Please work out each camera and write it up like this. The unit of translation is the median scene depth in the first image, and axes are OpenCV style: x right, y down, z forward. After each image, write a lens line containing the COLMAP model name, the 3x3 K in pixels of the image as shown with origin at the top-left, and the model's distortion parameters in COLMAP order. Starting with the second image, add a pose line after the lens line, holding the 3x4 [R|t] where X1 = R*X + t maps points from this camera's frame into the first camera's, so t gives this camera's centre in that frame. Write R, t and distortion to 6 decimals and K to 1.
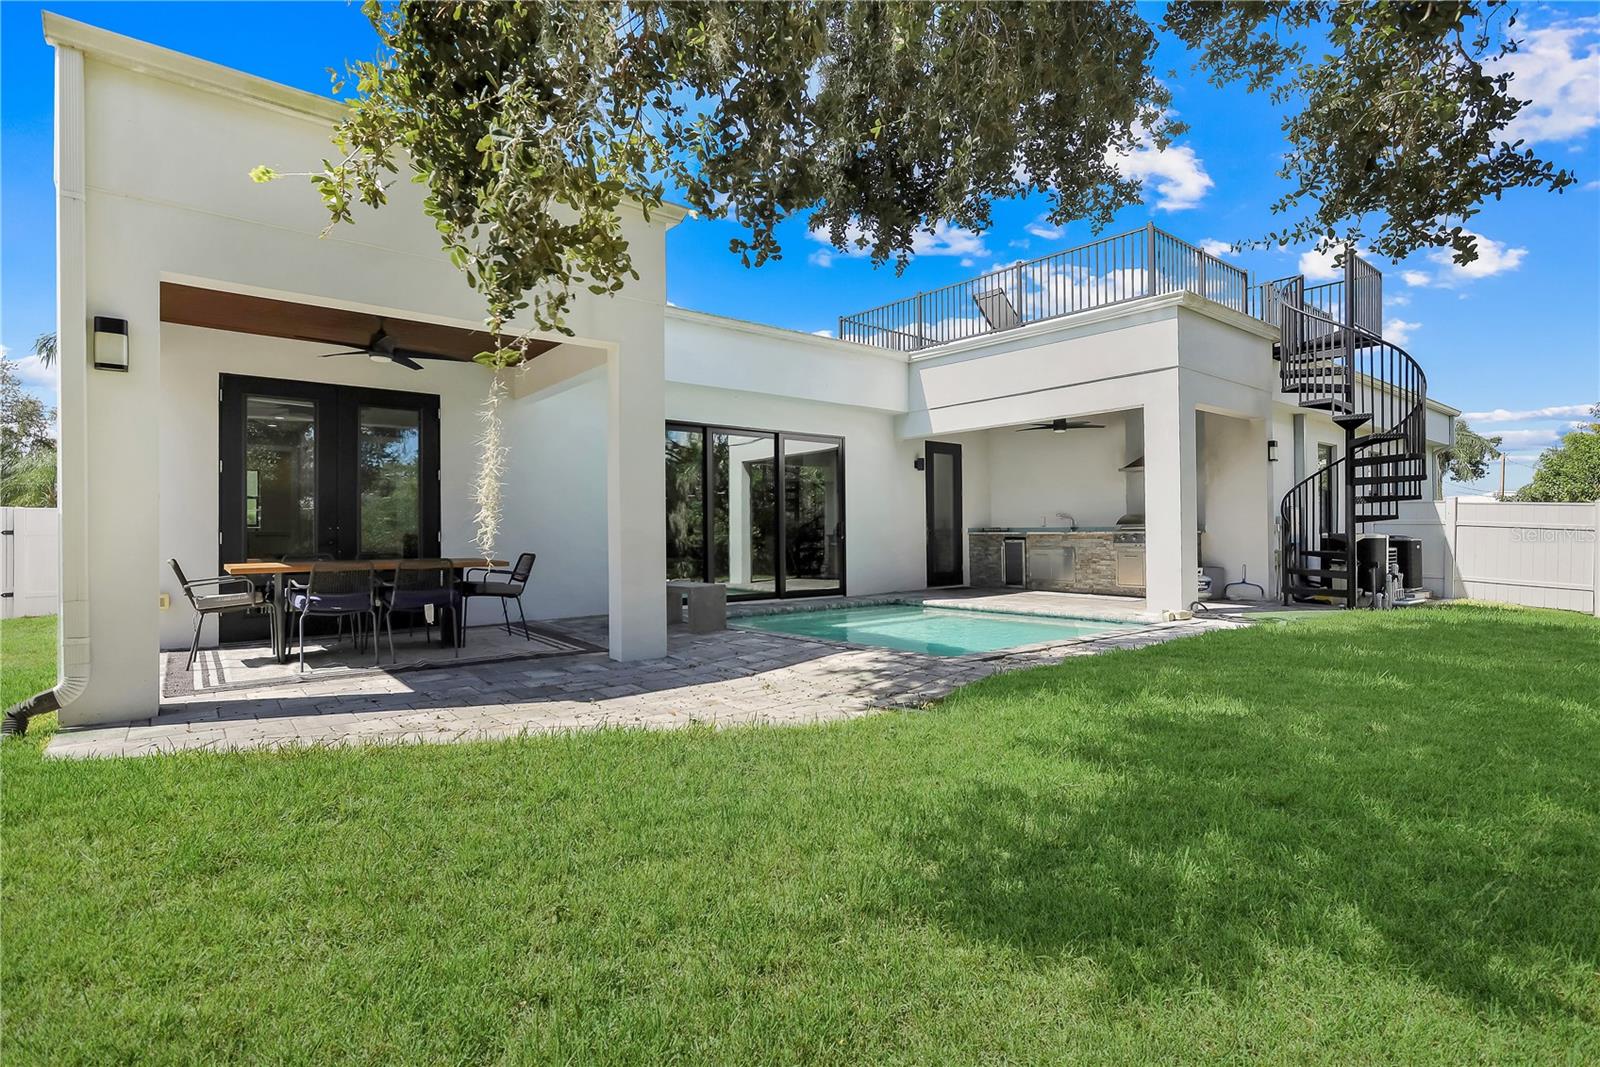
lens RADIAL K [[778.5, 0, 800.0], [0, 778.5, 533.5], [0, 0, 1]] dist [-0.002319, 0.000003]
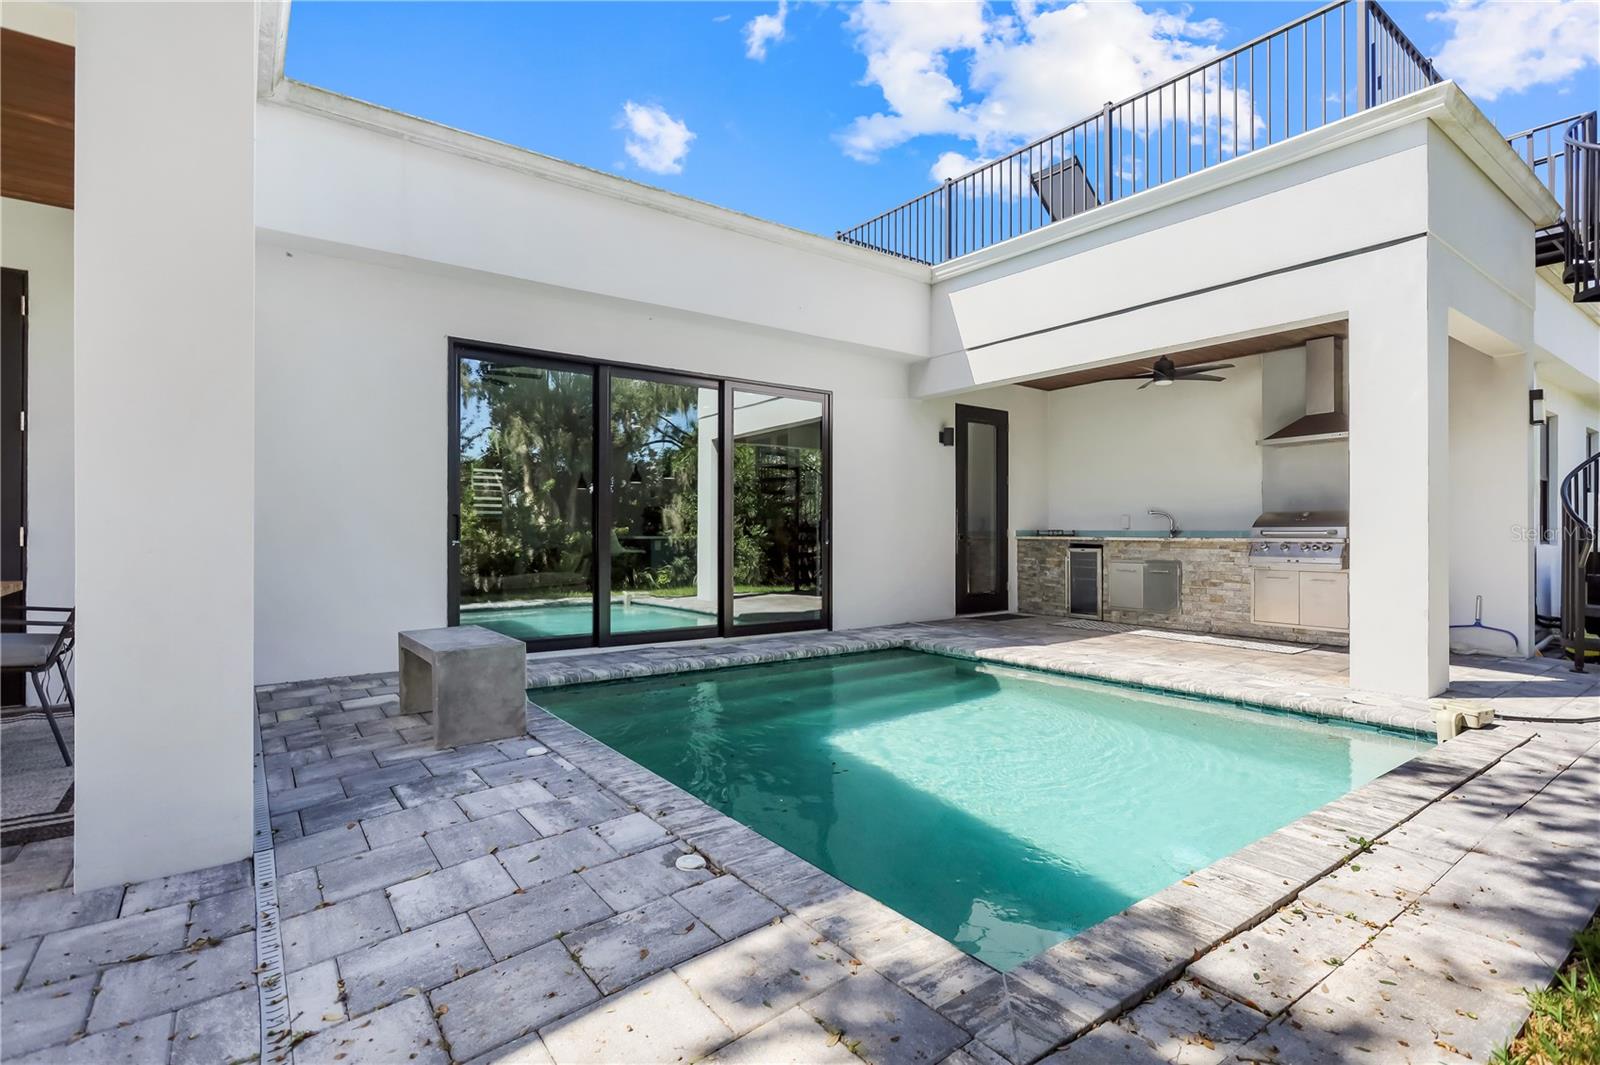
lens RADIAL K [[762.7, 0, 801.9], [0, 762.7, 535.4], [0, 0, 1]] dist [-0.000925, 0.000049]
pose [[0.998791, 0.011801, -0.047720, 0.067045], [-0.011556, 0.999919, 0.005423, -0.004220], [0.047780, -0.004865, 0.998846, 0.365208]]
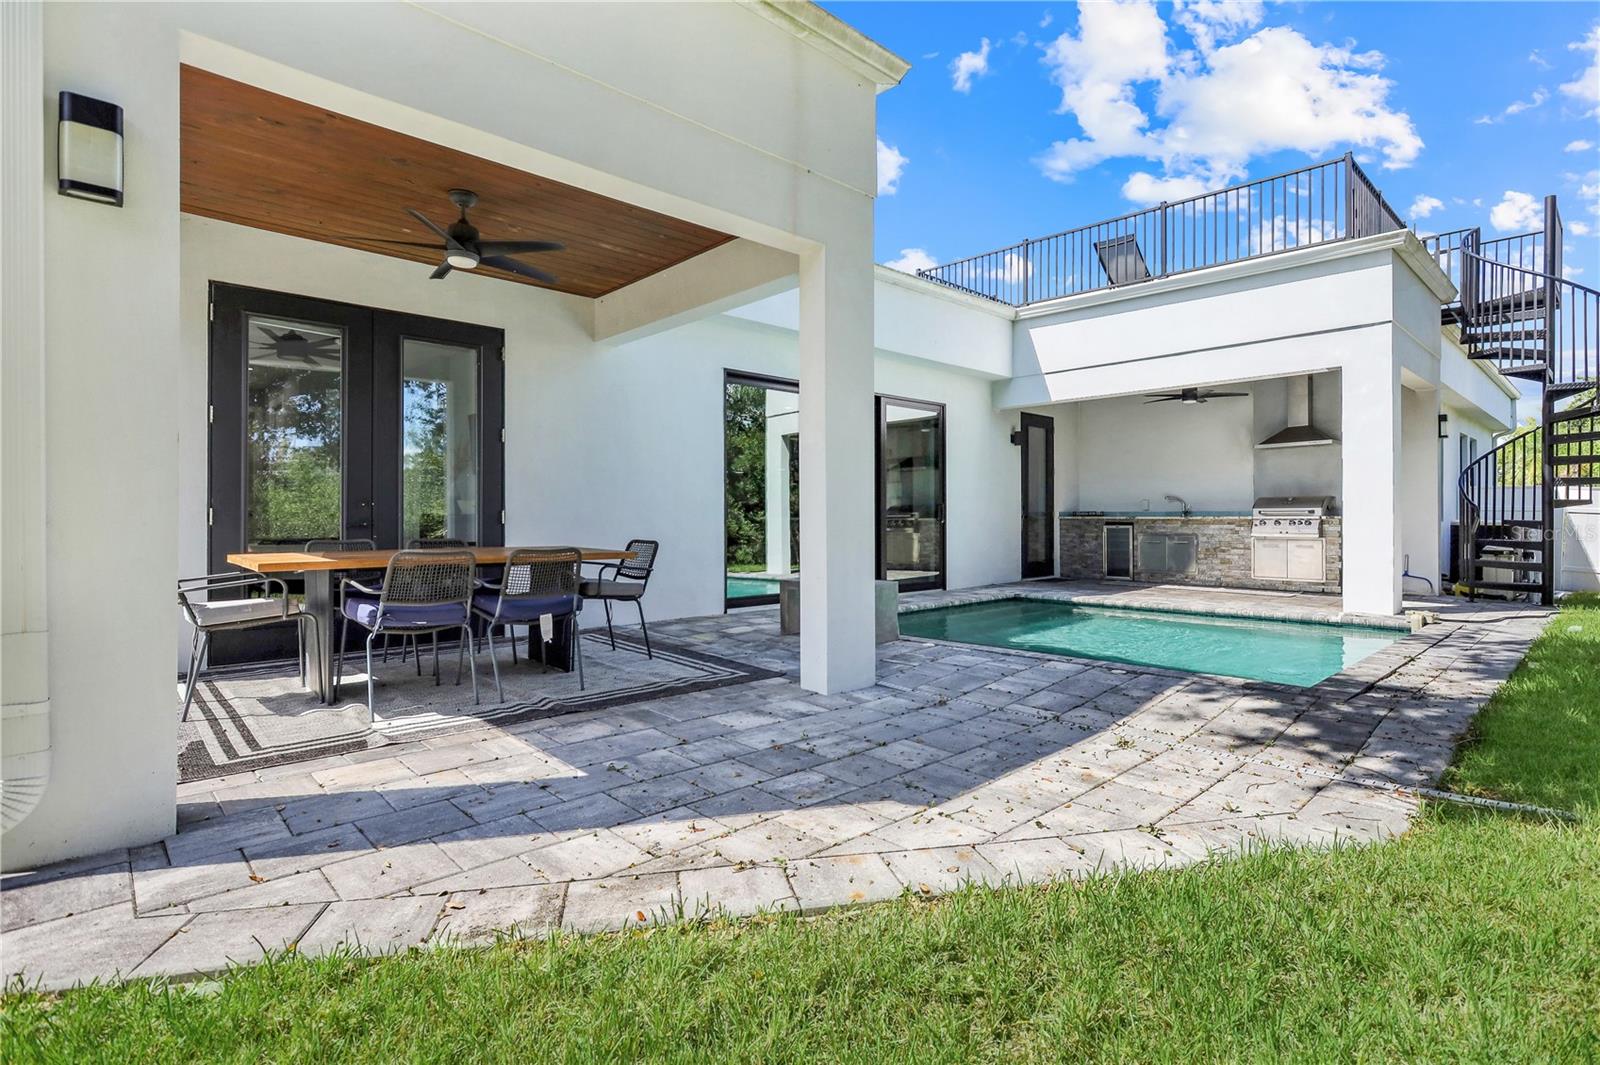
lens RADIAL K [[781.3, 0, 812.0], [0, 781.3, 523.4], [0, 0, 1]] dist [0.001444, -0.000560]
pose [[0.996774, 0.005708, 0.080059, -0.166901], [-0.006340, 0.999951, 0.007640, 0.001802], [-0.080012, -0.008123, 0.996761, 0.162845]]
